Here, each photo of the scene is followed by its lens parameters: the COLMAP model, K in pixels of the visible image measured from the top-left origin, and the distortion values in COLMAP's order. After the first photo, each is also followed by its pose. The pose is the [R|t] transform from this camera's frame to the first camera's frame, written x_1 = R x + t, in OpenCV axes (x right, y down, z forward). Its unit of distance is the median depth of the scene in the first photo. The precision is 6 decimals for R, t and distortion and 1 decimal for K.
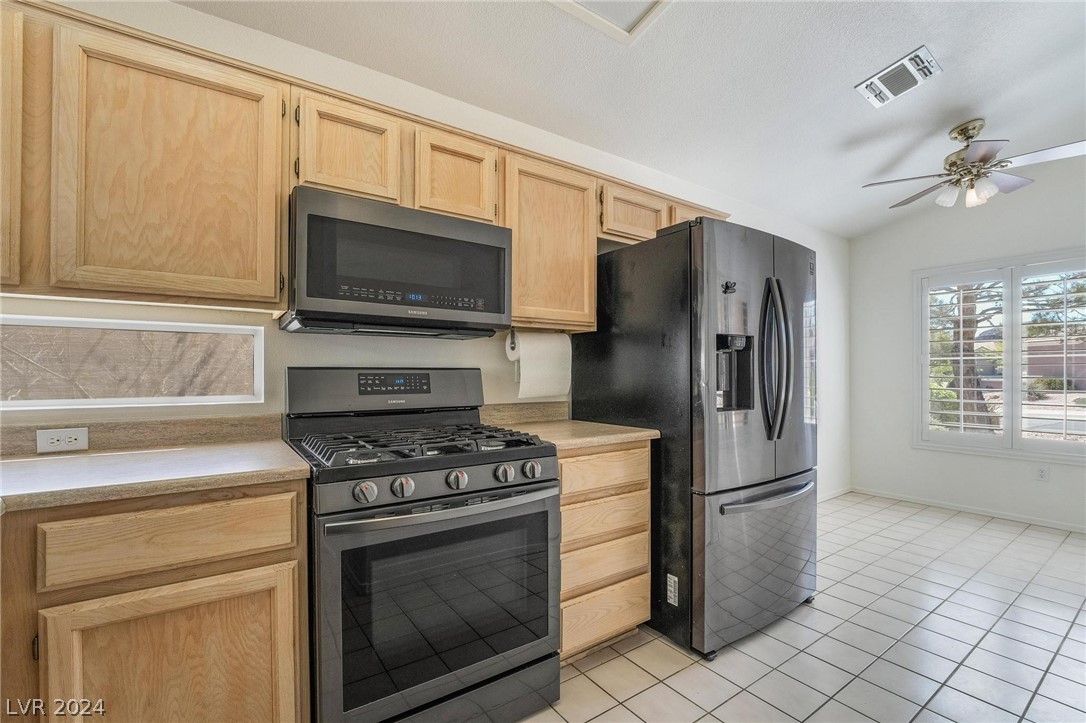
lens RADIAL K [[455.9, 0, 541.3], [0, 455.9, 364.1], [0, 0, 1]] dist [-0.019752, 0.000941]
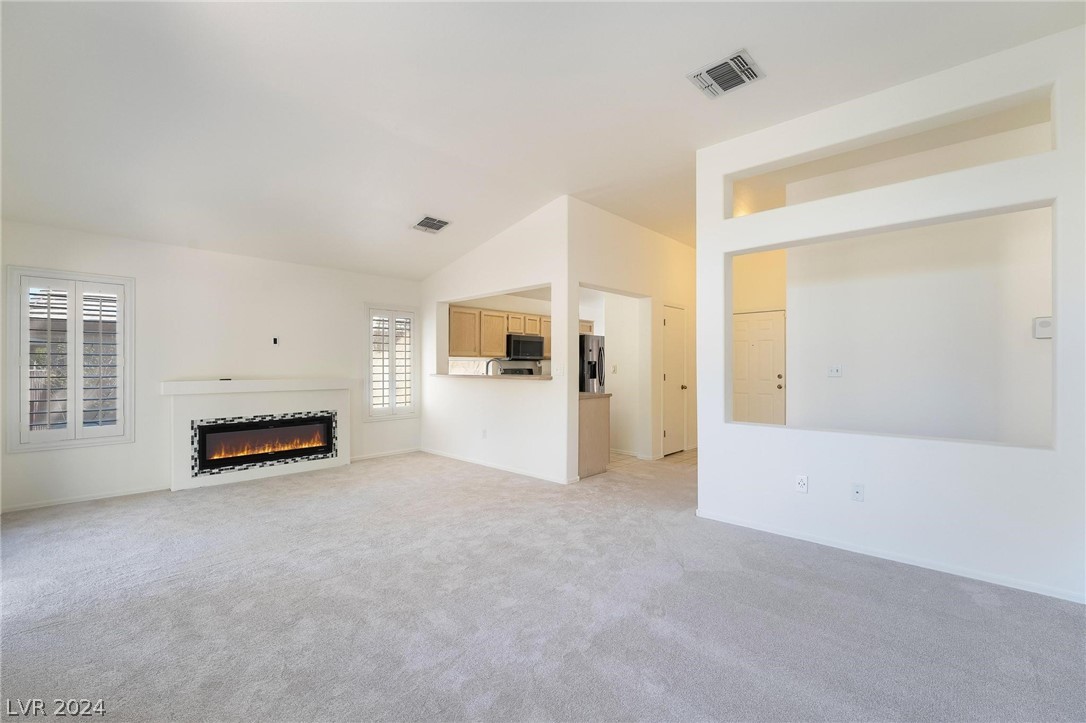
lens RADIAL K [[455.9, 0, 541.3], [0, 455.9, 364.1], [0, 0, 1]] dist [-0.019752, 0.000941]
pose [[0.974253, 0.008798, 0.225286, -1.032172], [-0.014790, 0.999580, 0.024924, -0.138259], [-0.224972, -0.027615, 0.973974, -3.139147]]
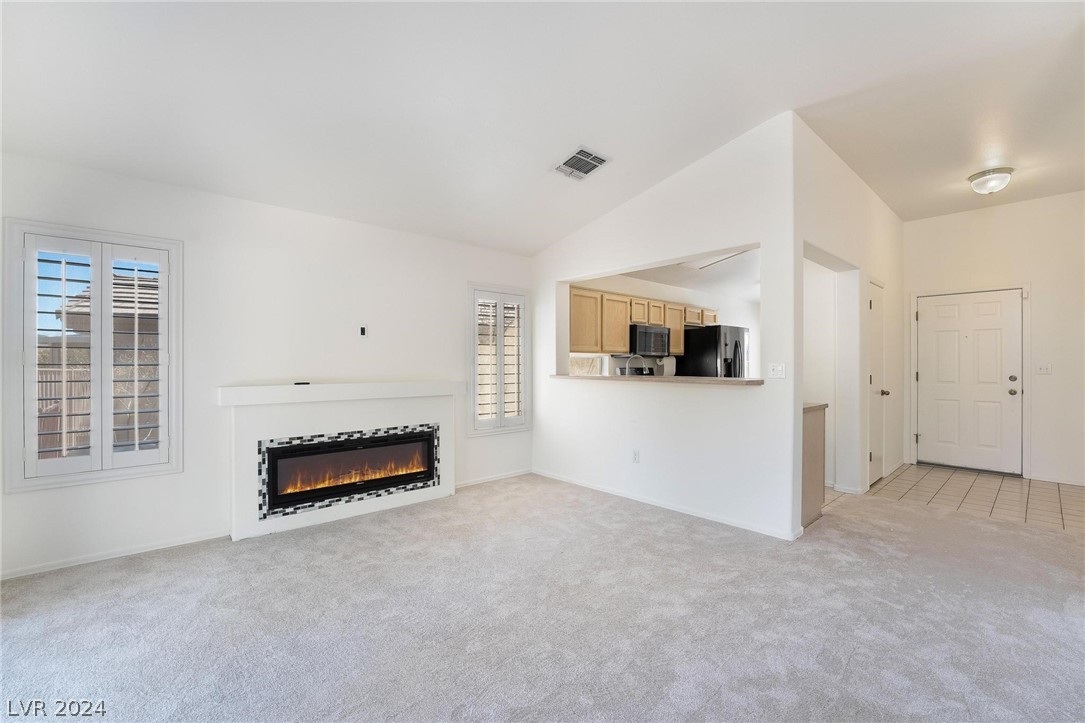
lens RADIAL K [[460.7, 0, 545.0], [0, 460.7, 362.6], [0, 0, 1]] dist [-0.018943, -0.000087]
pose [[0.988715, 0.007812, 0.149607, -1.486032], [-0.012033, 0.999554, 0.027325, -0.110502], [-0.149327, -0.028816, 0.988368, -2.270228]]
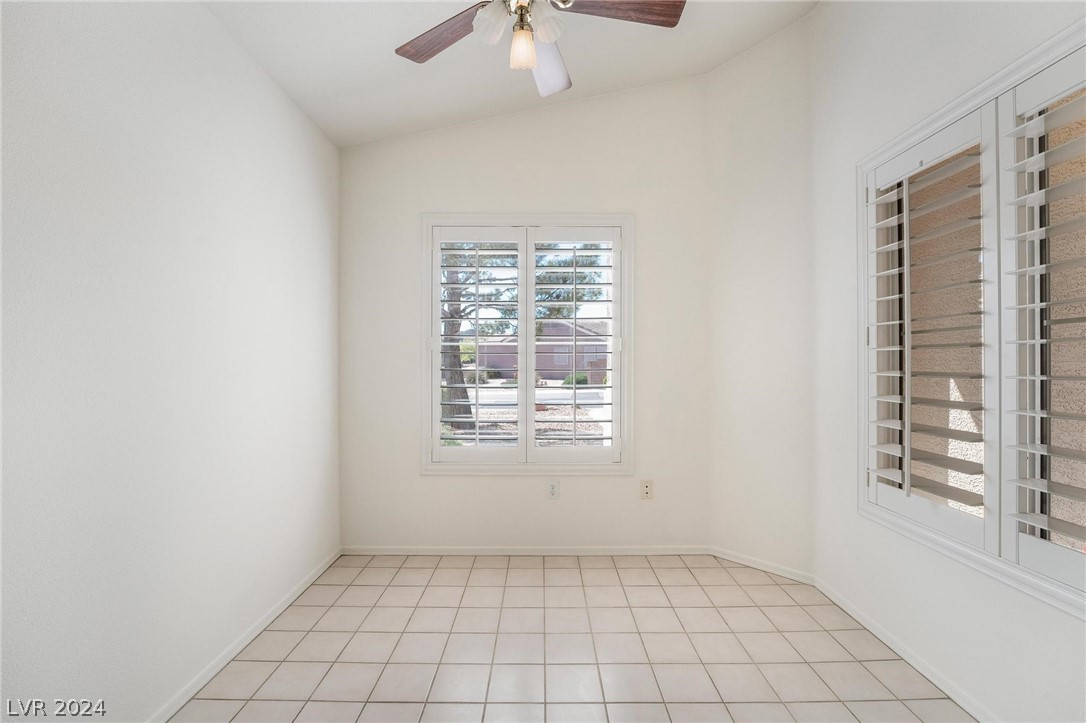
lens RADIAL K [[455.9, 0, 541.3], [0, 455.9, 364.1], [0, 0, 1]] dist [-0.019752, 0.000941]
pose [[0.560001, 0.007235, 0.828460, 0.234479], [-0.026335, 0.999612, 0.009071, 0.007154], [-0.828073, -0.026897, 0.559975, 0.304806]]
